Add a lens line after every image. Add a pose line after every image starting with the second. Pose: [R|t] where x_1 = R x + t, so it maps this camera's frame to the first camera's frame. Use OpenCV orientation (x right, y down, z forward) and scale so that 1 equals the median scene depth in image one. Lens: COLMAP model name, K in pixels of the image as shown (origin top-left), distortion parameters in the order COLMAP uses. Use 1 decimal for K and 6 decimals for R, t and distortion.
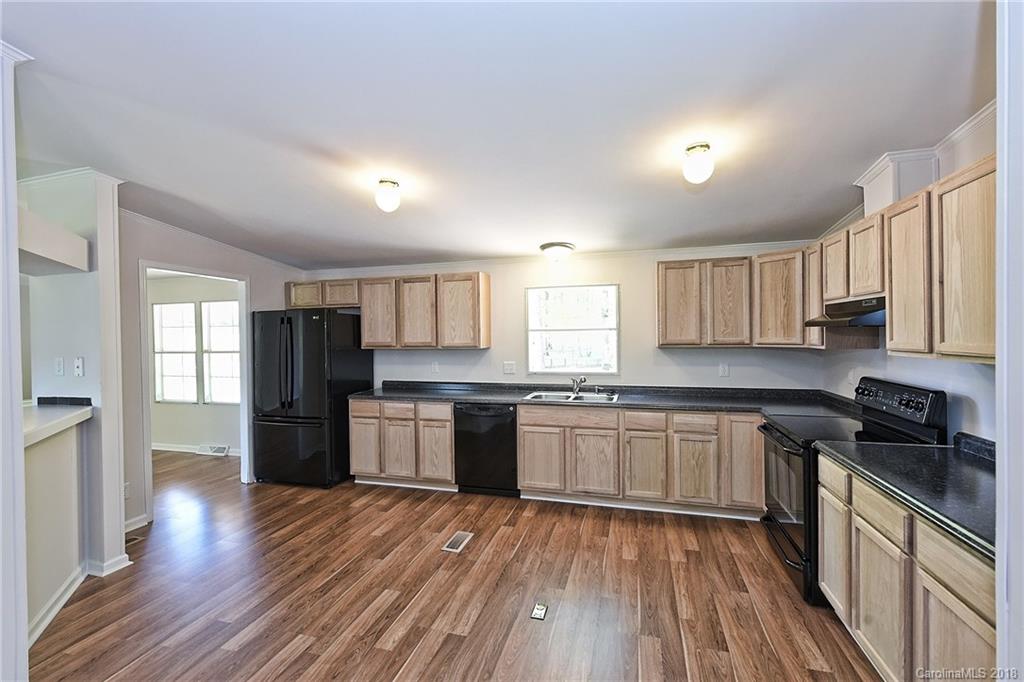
lens RADIAL K [[433.1, 0, 514.0], [0, 433.1, 339.0], [0, 0, 1]] dist [-0.000526, -0.000169]
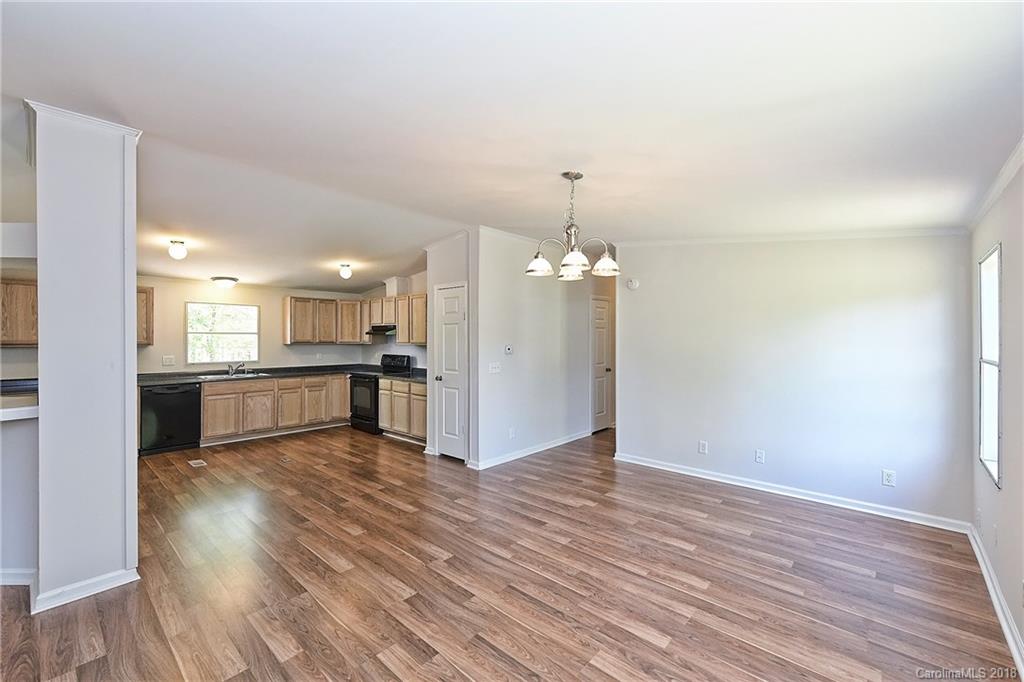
lens RADIAL K [[426.6, 0, 519.5], [0, 426.6, 337.2], [0, 0, 1]] dist [-0.000756, -0.000565]
pose [[0.430425, 0.014655, 0.902507, -0.810283], [0.001654, 0.999854, -0.017025, 0.020819], [-0.902625, 0.008821, 0.430338, -0.589305]]
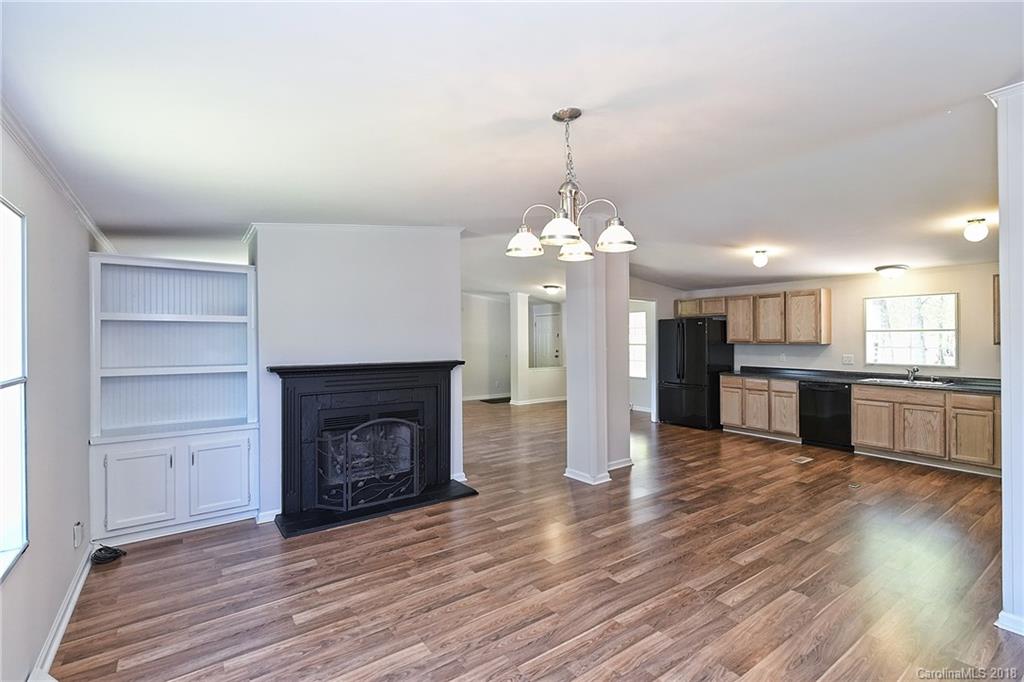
lens RADIAL K [[469.7, 0, 514.4], [0, 469.7, 336.6], [0, 0, 1]] dist [0.000751, -0.000059]
pose [[0.782206, 0.008333, -0.622965, 0.095385], [-0.009669, 0.999952, 0.001236, 0.006120], [0.622945, 0.005056, 0.782249, -0.827331]]
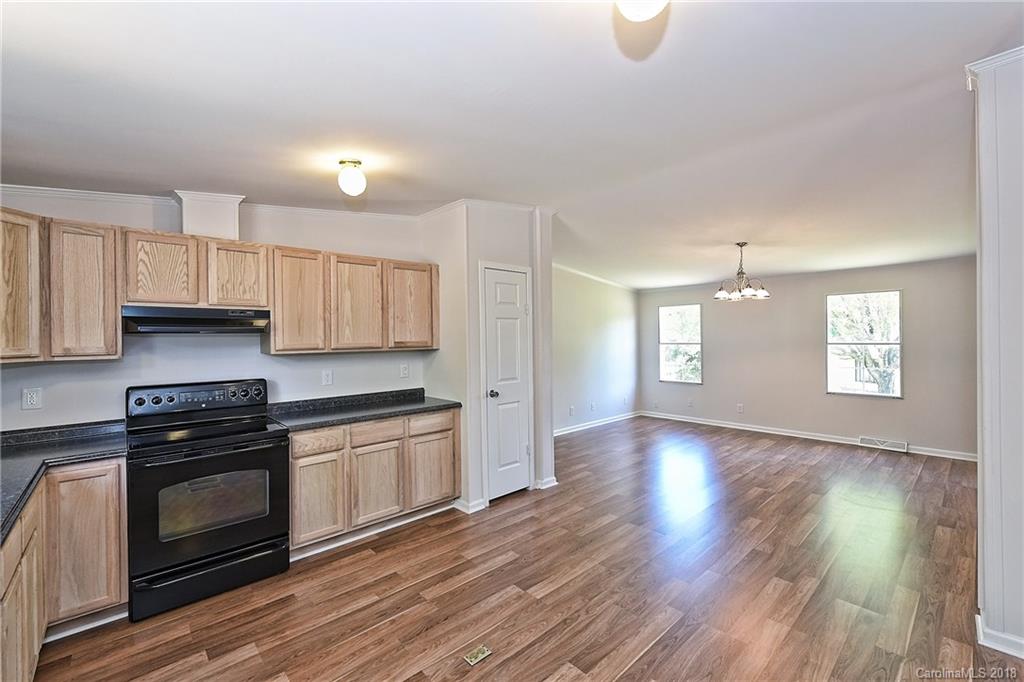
lens RADIAL K [[426.6, 0, 519.5], [0, 426.6, 337.2], [0, 0, 1]] dist [-0.000756, -0.000565]
pose [[-0.855564, 0.023335, 0.517170, -0.265048], [0.027998, 0.999607, 0.001215, 0.002306], [-0.516939, 0.015519, -0.855882, 0.958912]]
